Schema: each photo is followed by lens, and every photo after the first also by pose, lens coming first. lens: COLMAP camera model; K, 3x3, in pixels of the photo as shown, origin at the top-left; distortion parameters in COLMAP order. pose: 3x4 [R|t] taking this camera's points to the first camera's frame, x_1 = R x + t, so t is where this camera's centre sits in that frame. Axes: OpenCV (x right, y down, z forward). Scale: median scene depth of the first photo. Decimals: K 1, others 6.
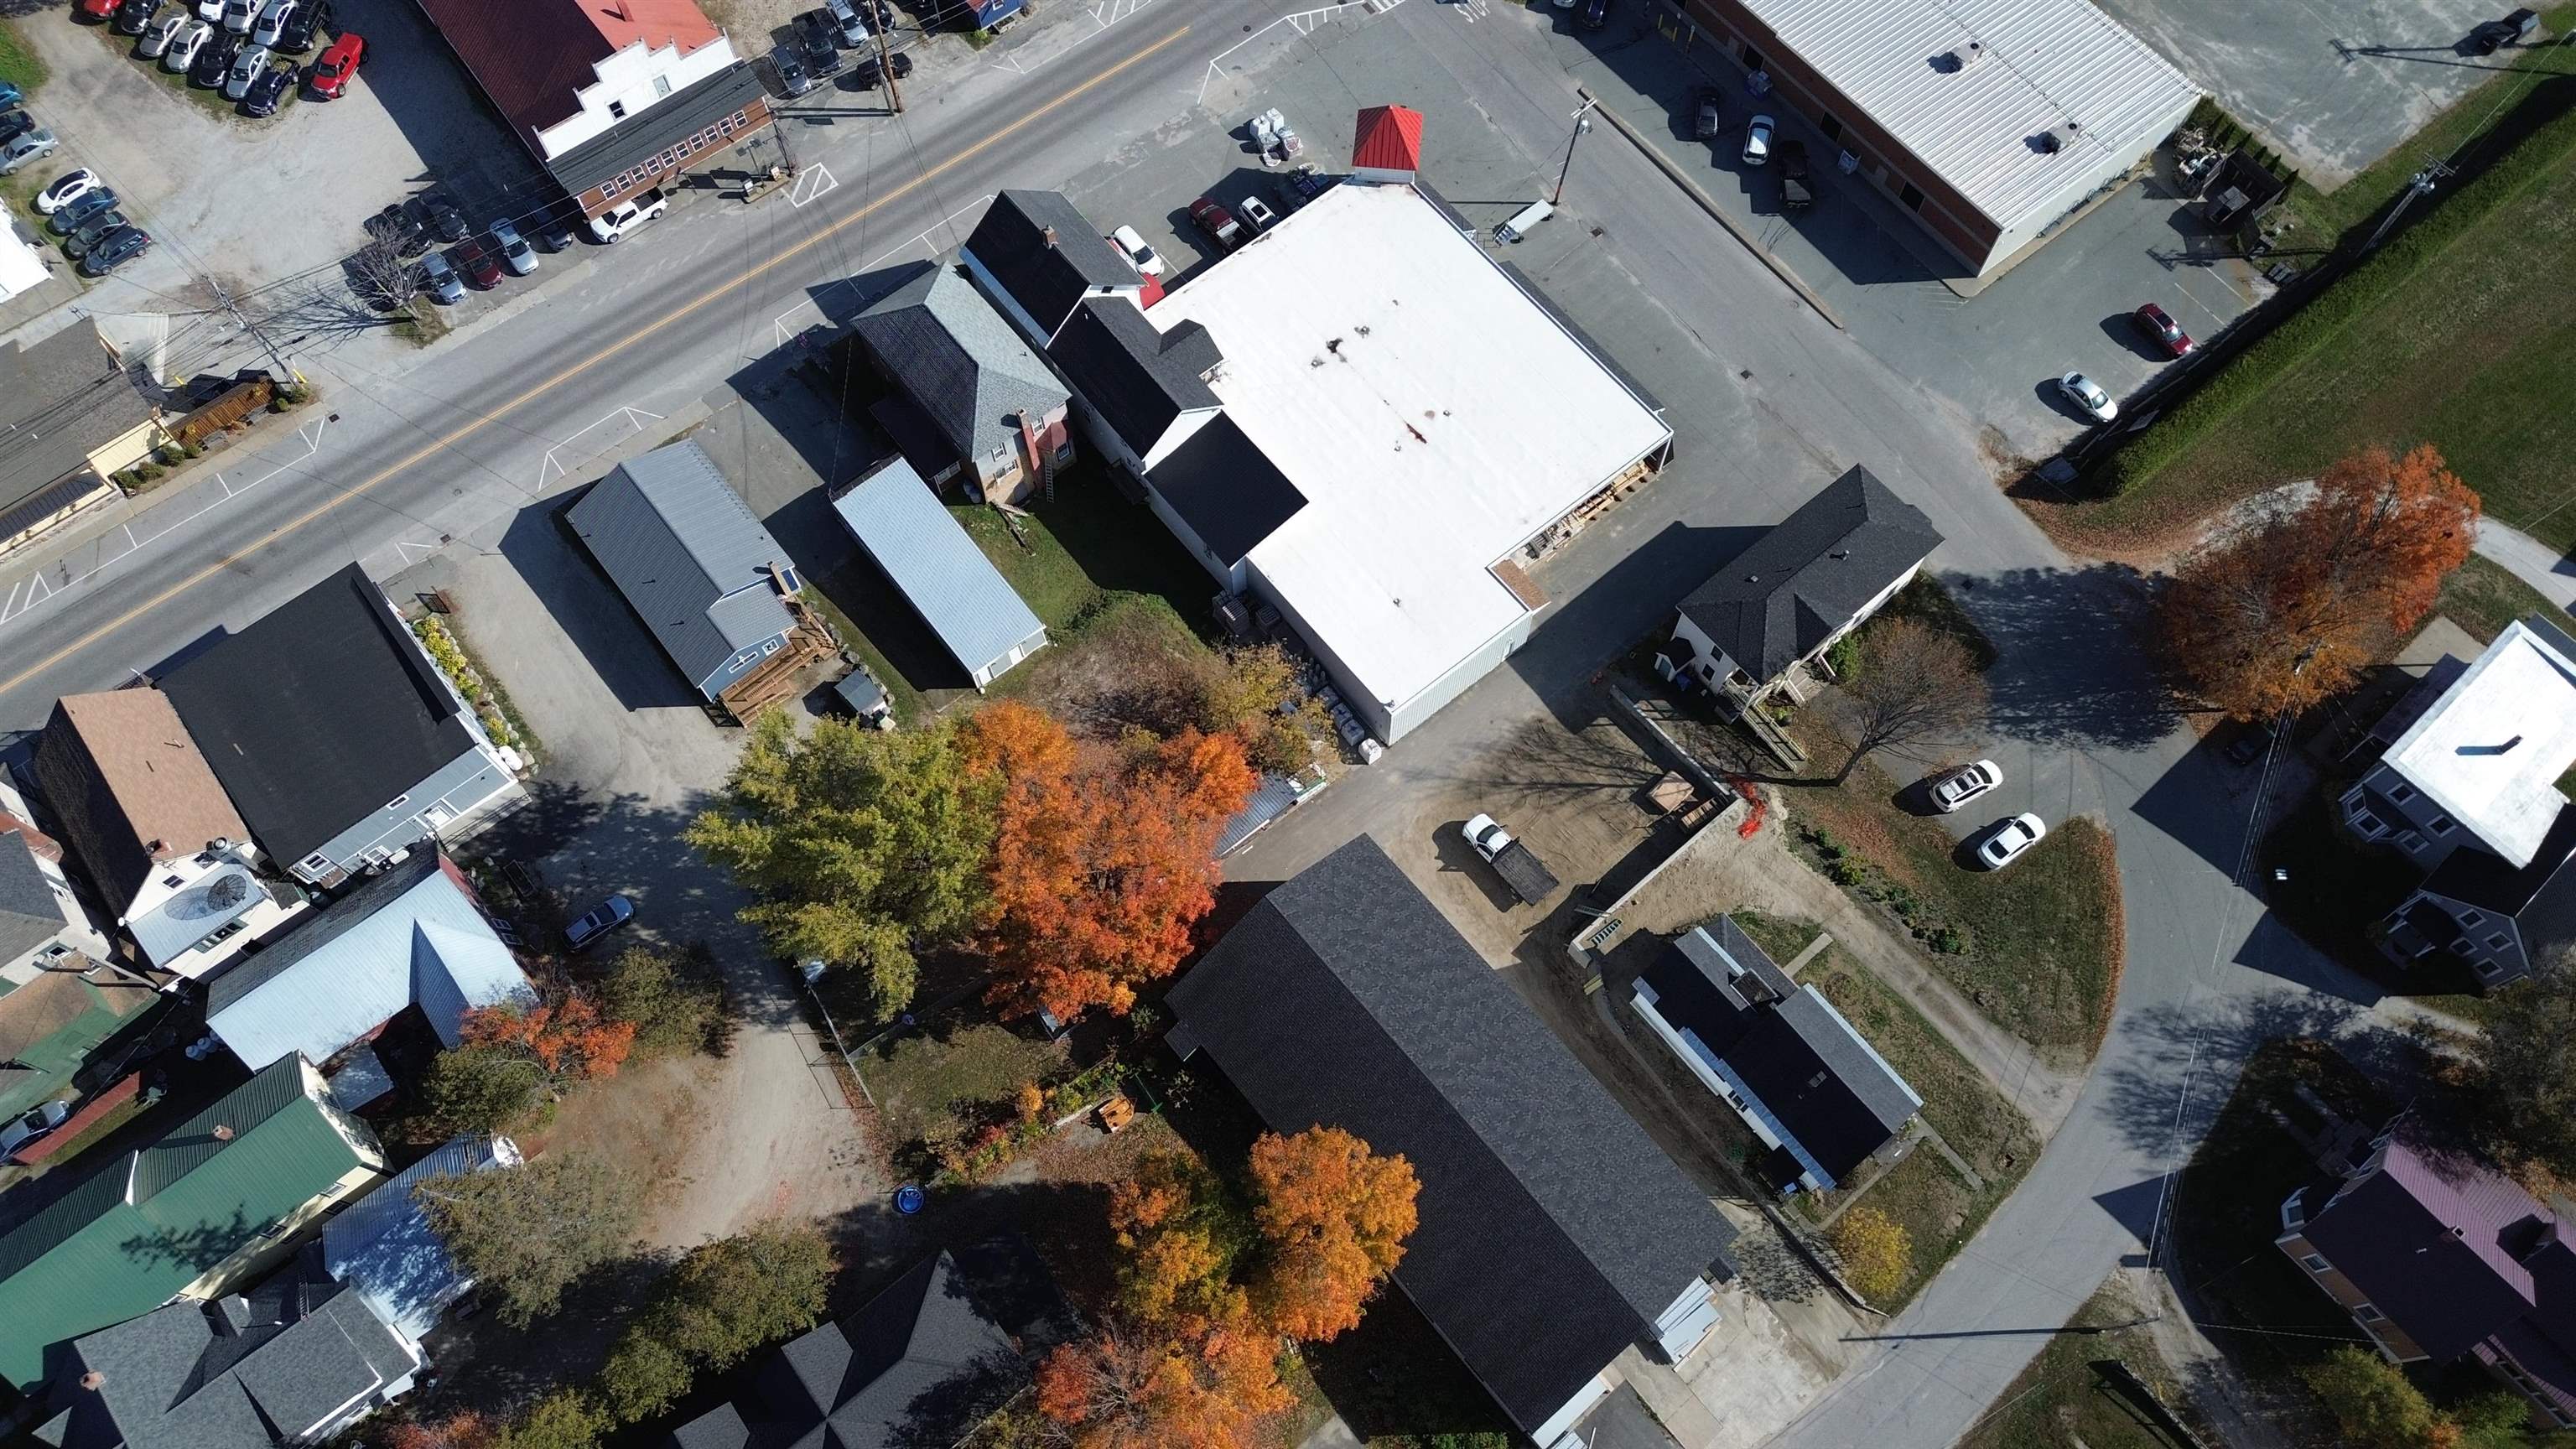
lens RADIAL K [[1816.6, 0, 1288.2], [0, 1816.6, 735.7], [0, 0, 1]] dist [0.074569, -0.065036]
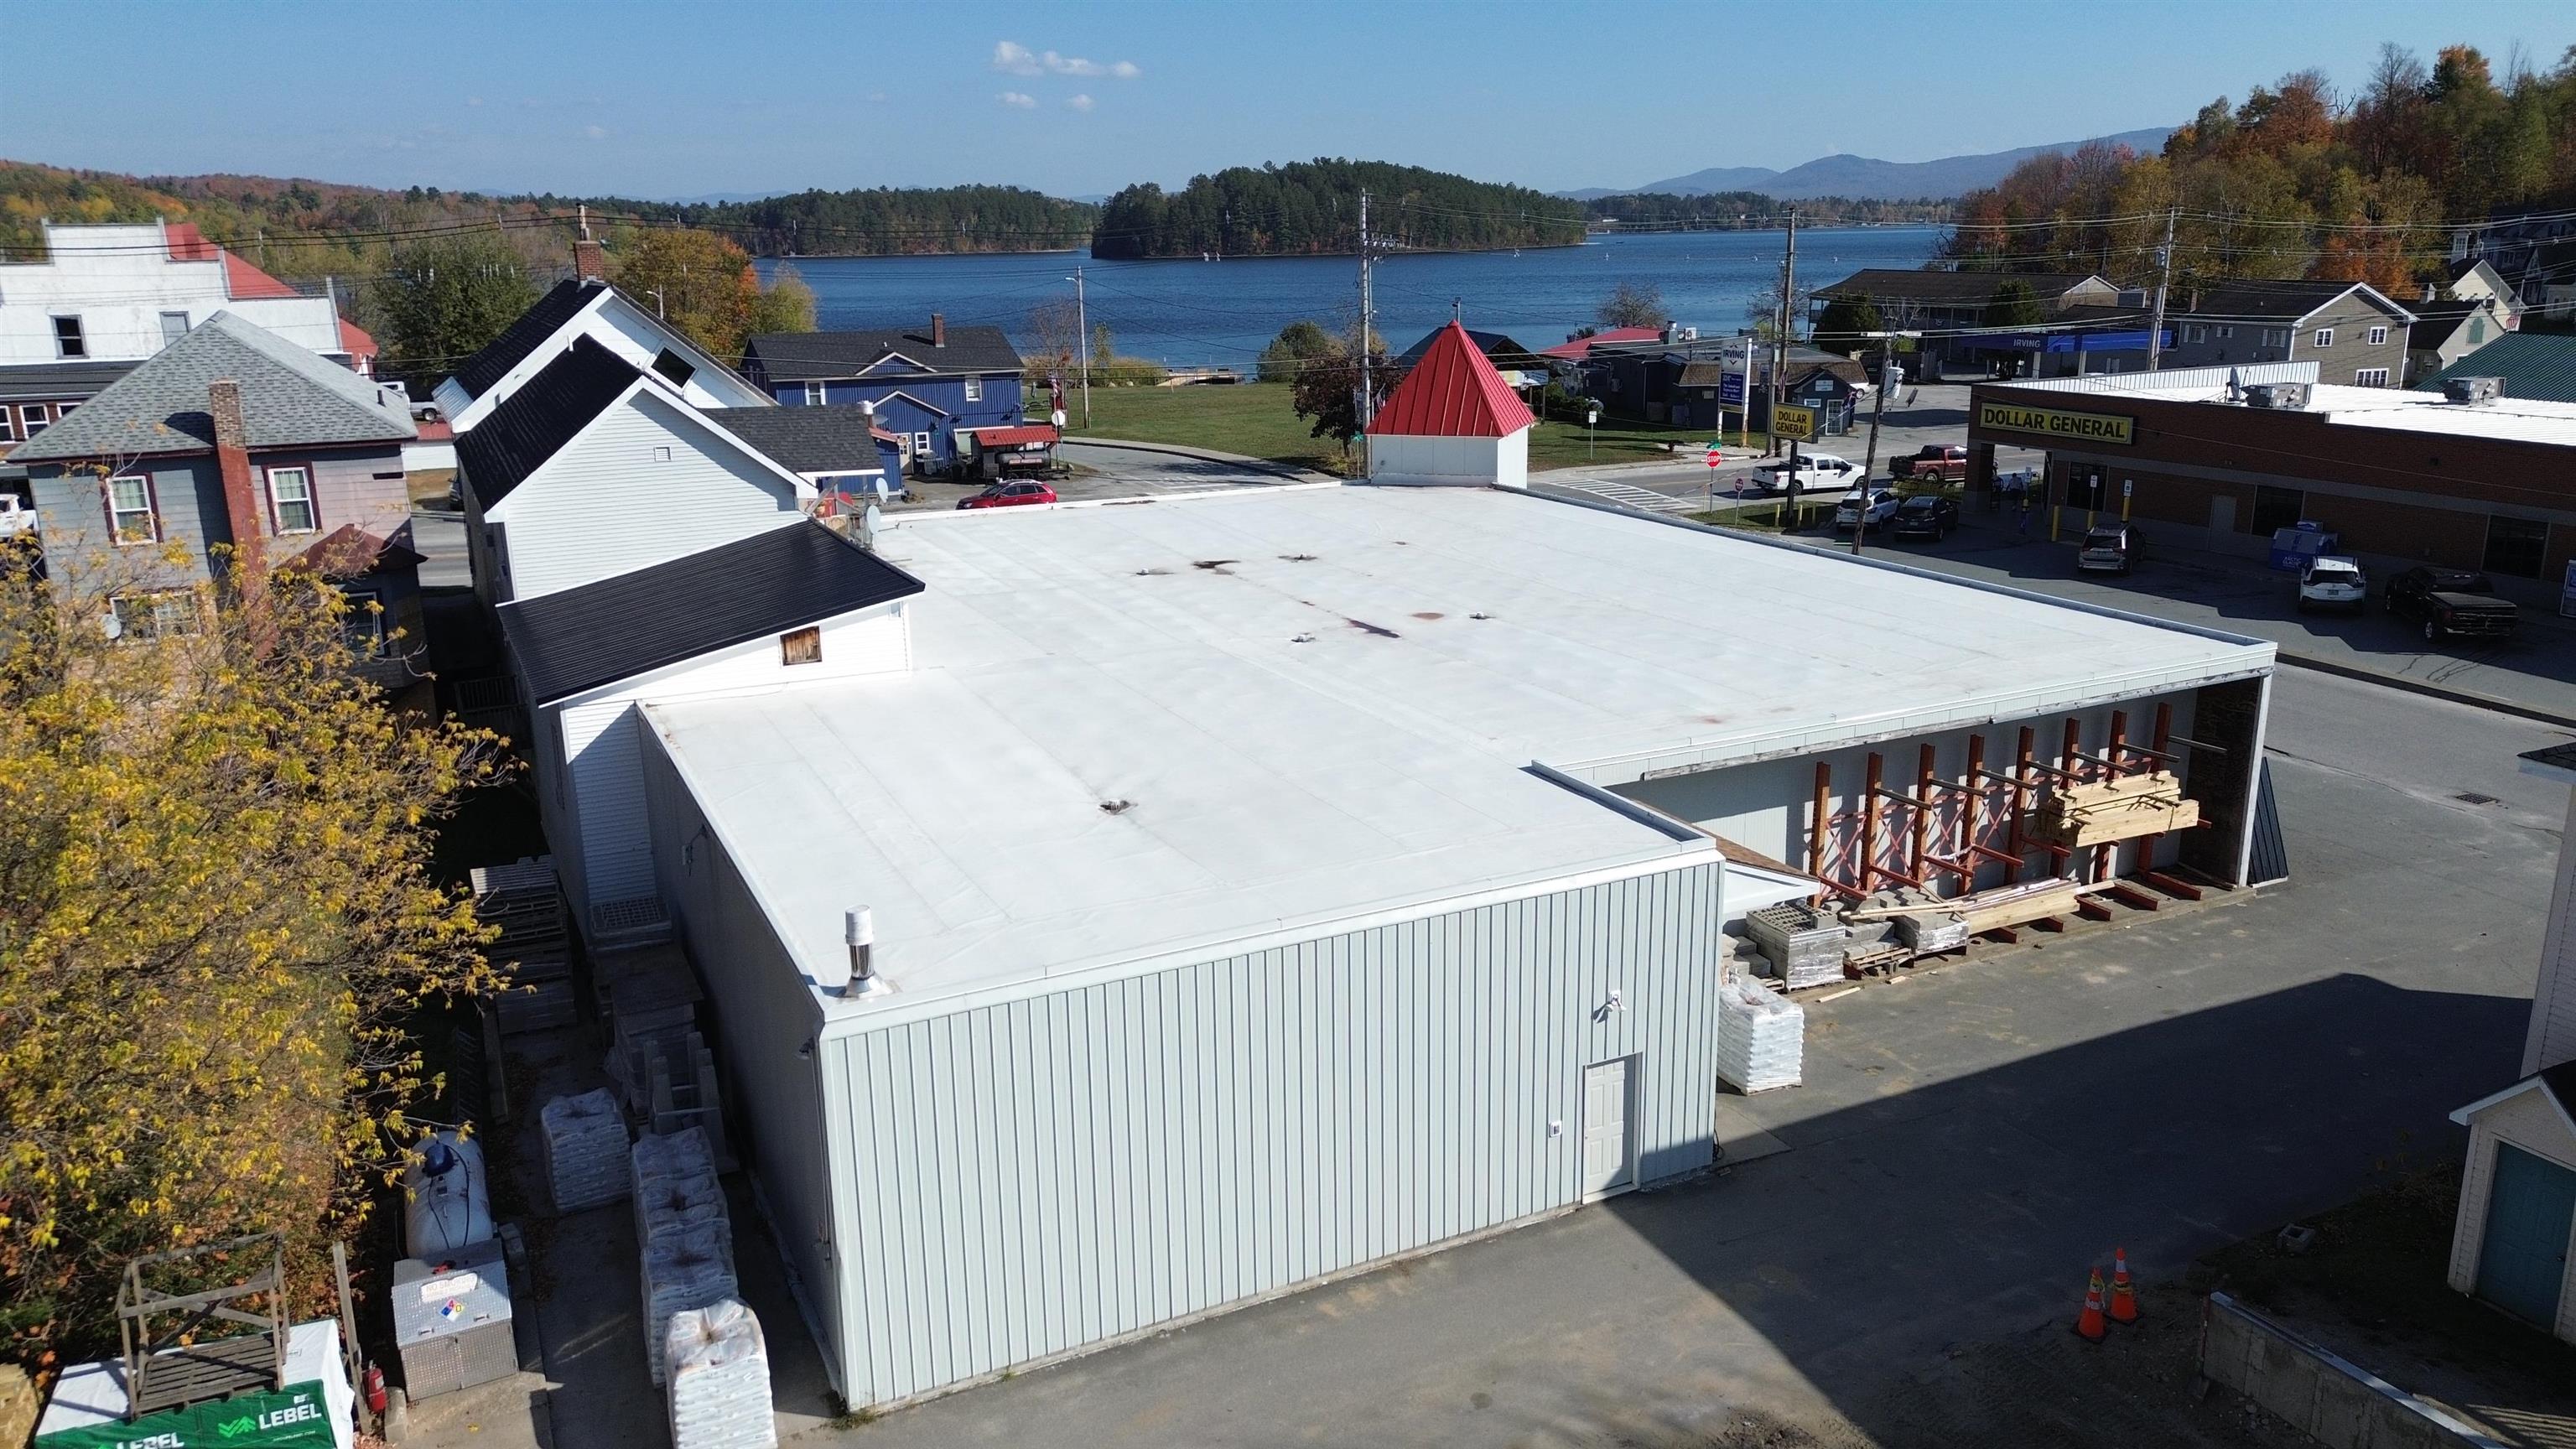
lens RADIAL K [[1816.6, 0, 1287.2], [0, 1816.6, 705.2], [0, 0, 1]] dist [0.074569, -0.065036]
pose [[0.974867, 0.044607, -0.218275, 0.123943], [-0.199332, 0.612220, -0.765150, 0.085171], [0.099501, 0.789428, 0.605725, 0.810527]]
